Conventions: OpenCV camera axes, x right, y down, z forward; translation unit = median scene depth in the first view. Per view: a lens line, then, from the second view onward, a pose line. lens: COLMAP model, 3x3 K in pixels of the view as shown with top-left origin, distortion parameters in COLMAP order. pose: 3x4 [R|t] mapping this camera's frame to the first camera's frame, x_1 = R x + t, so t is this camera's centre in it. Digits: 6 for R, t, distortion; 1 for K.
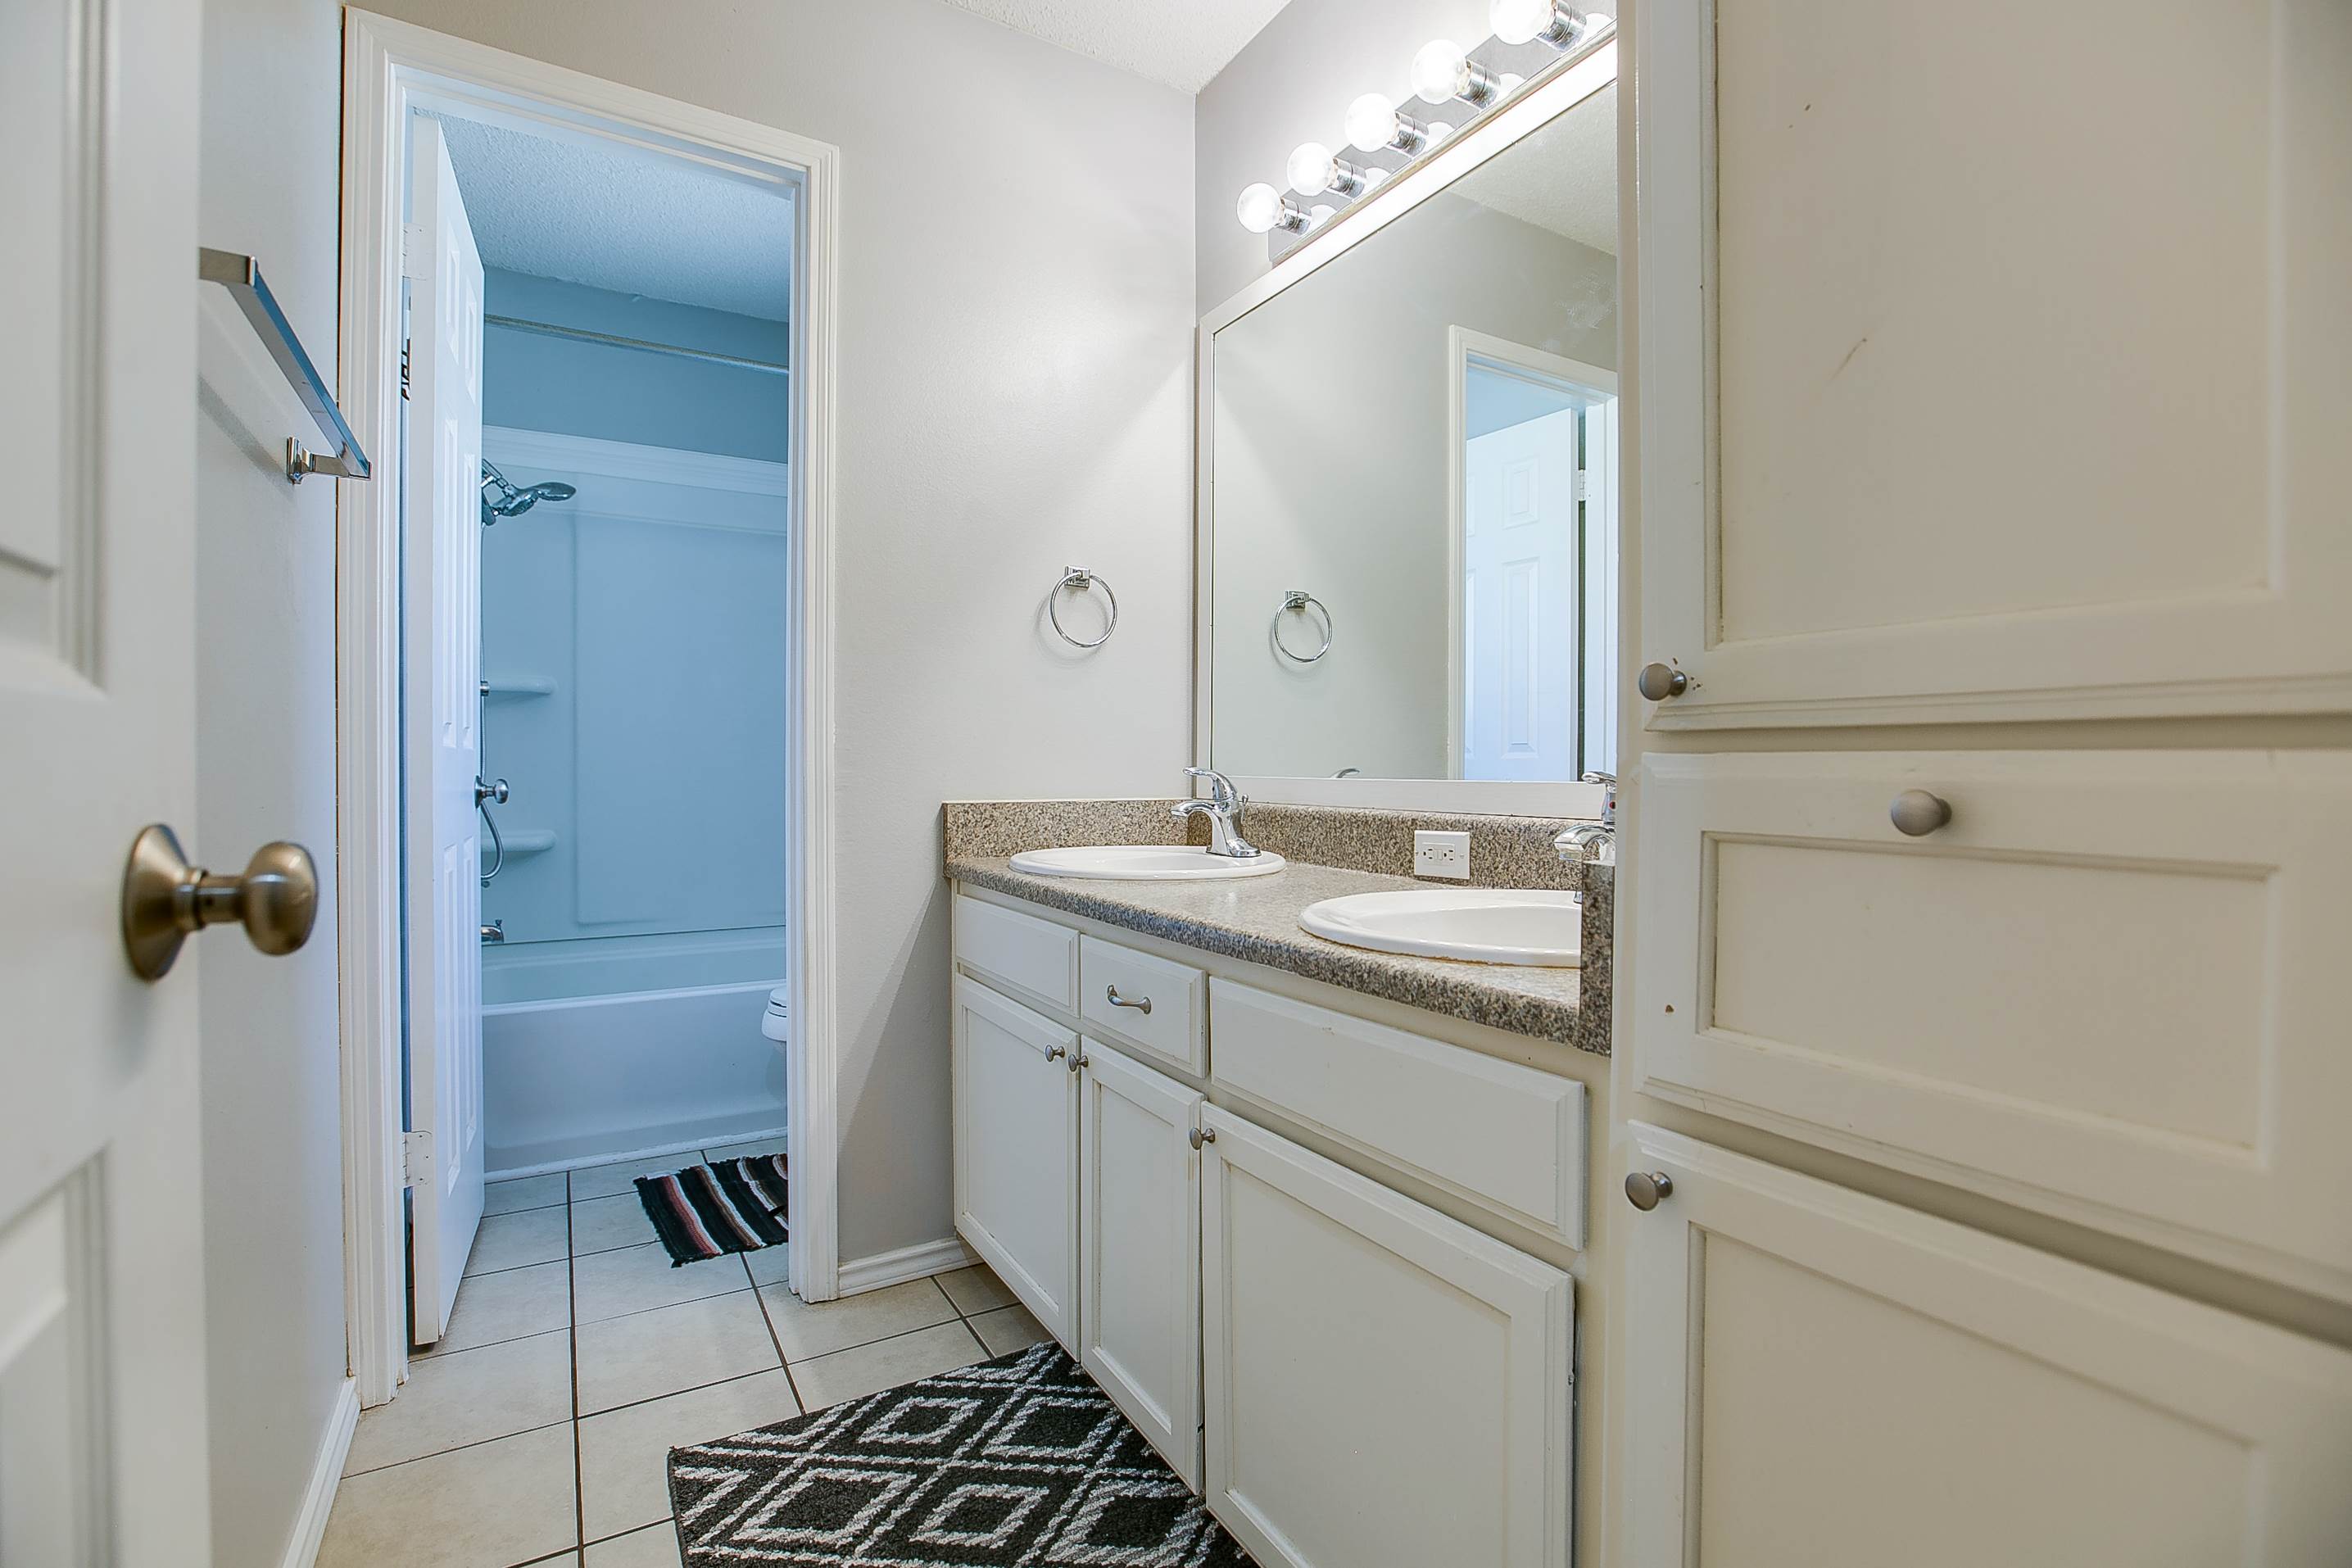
lens RADIAL K [[1077.1, 0, 1176.8], [0, 1077.1, 778.6], [0, 0, 1]] dist [0.000694, -0.000261]
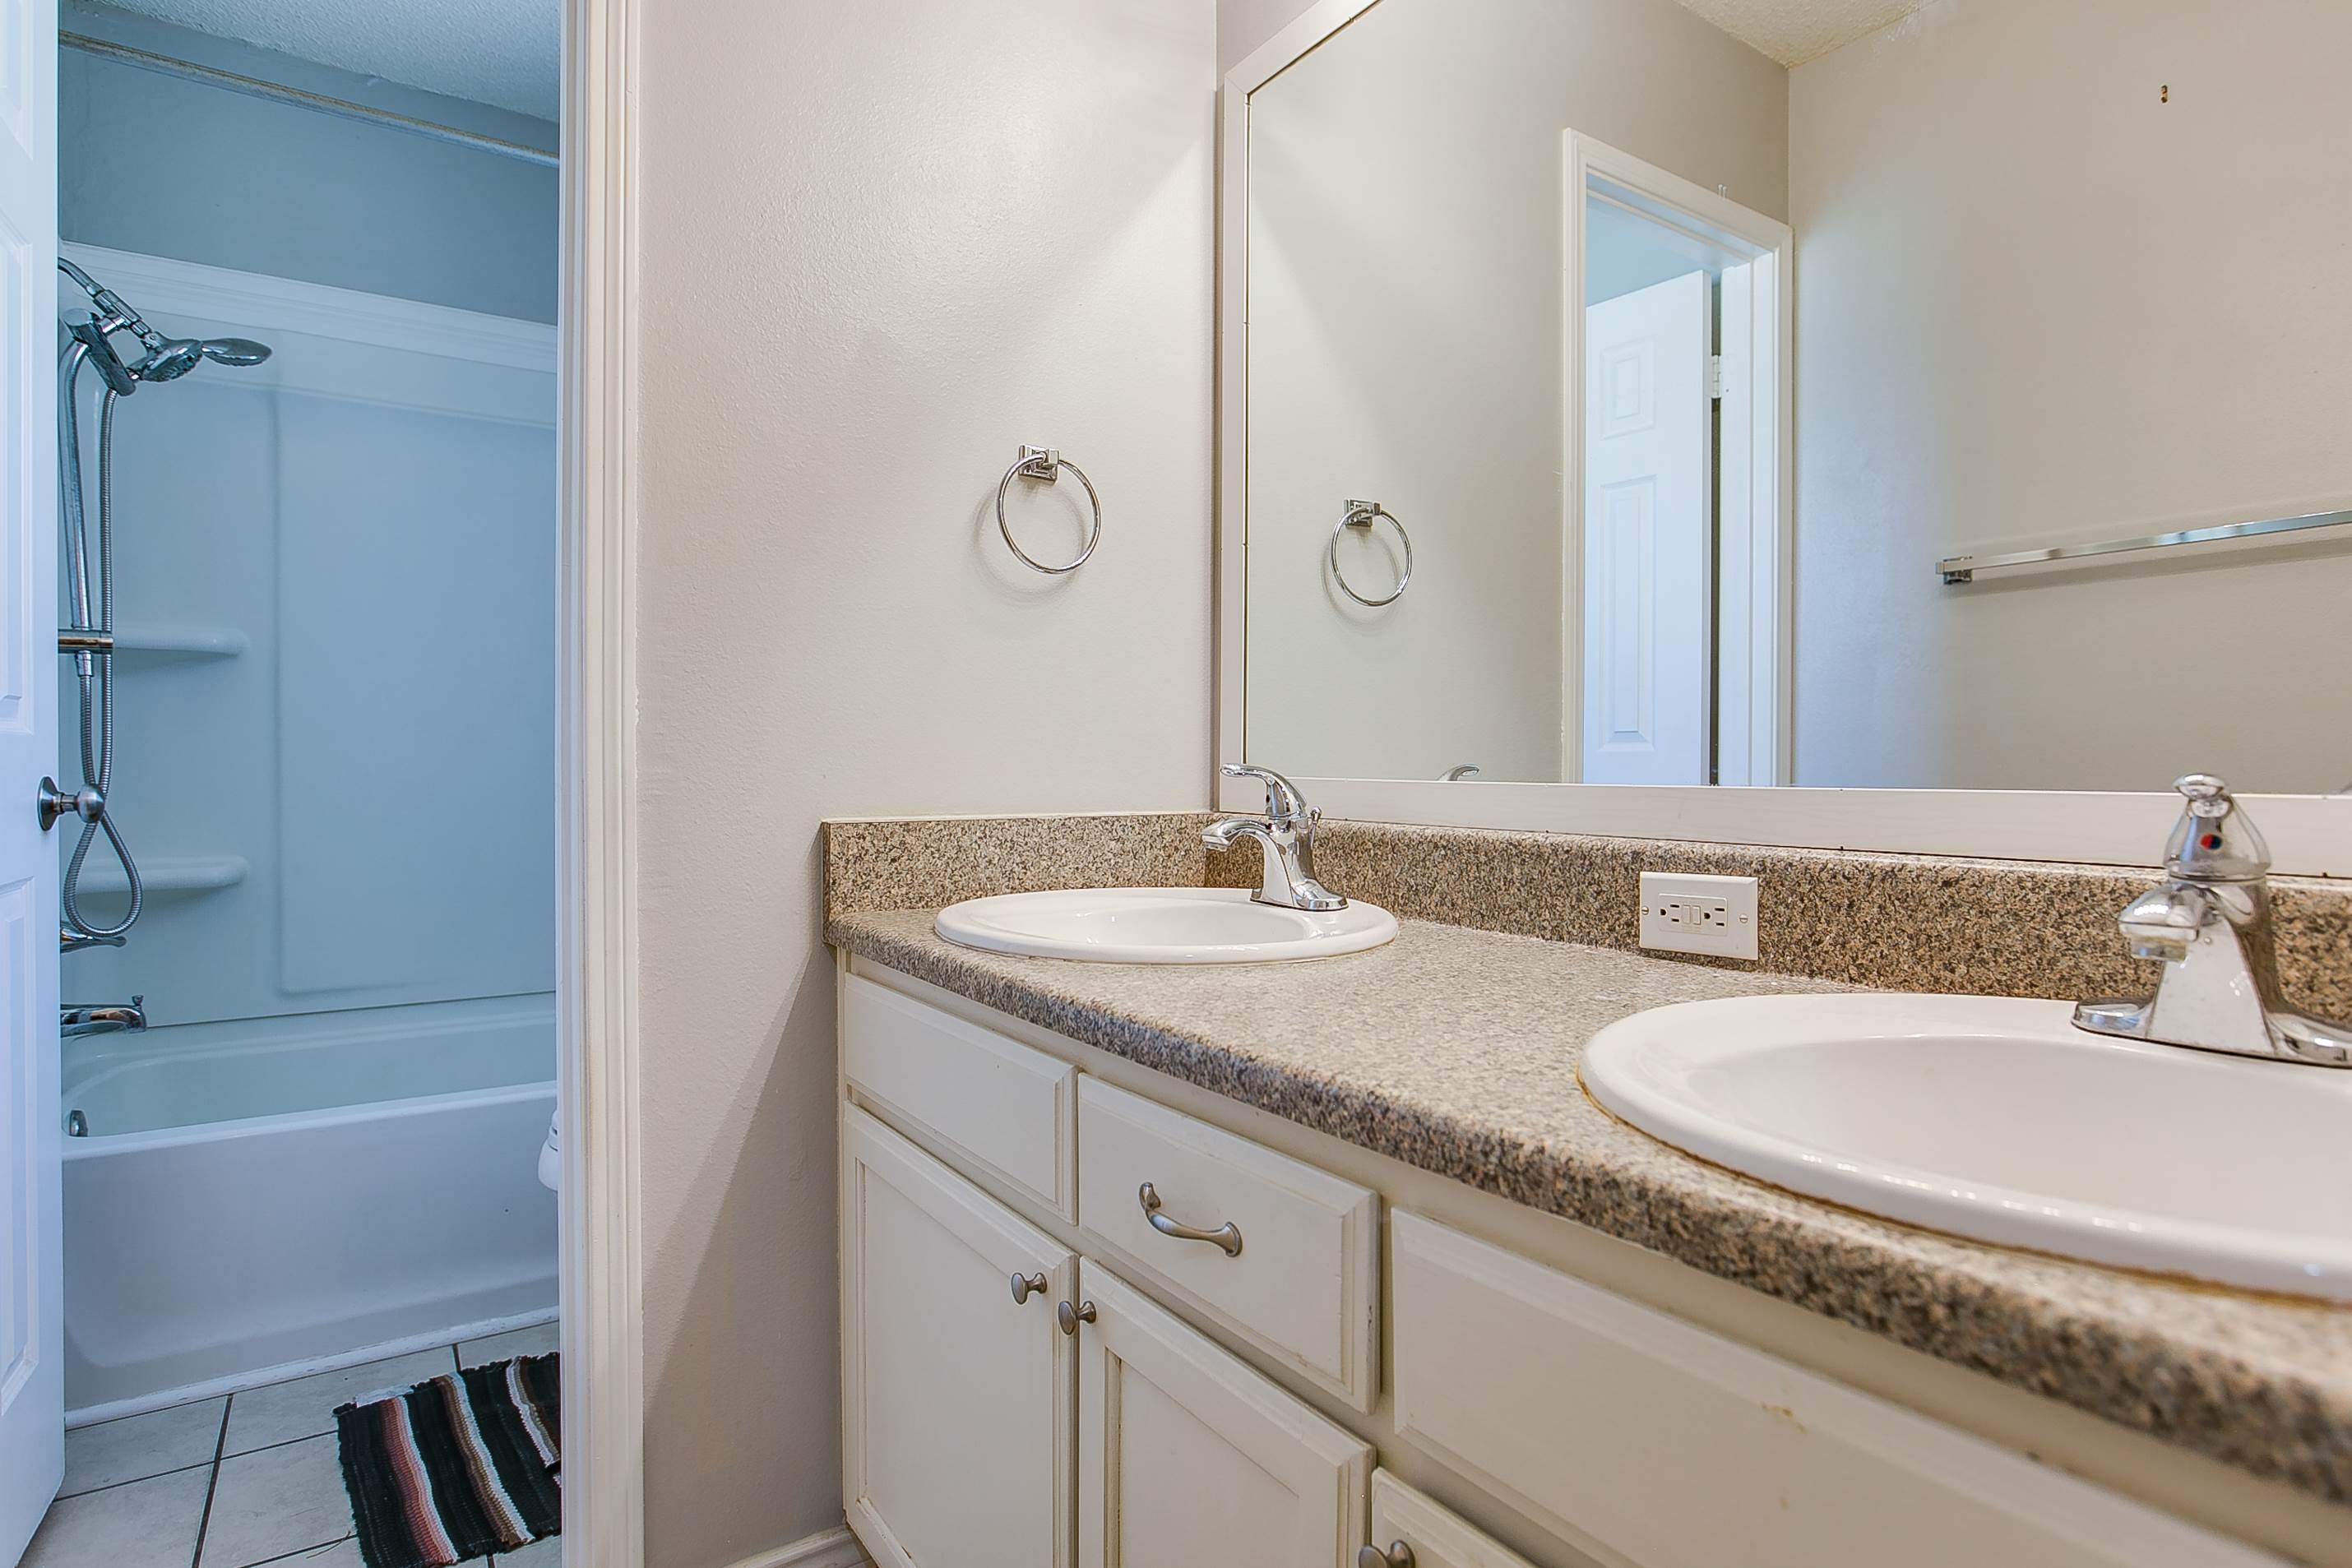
lens RADIAL K [[1223.3, 0, 1176.2], [0, 1223.3, 781.1], [0, 0, 1]] dist [-0.005345, 0.002572]
pose [[0.998049, -0.000469, 0.062428, -0.056773], [0.000266, 0.999995, 0.003254, -0.002563], [-0.062429, -0.003231, 0.998044, 0.278893]]
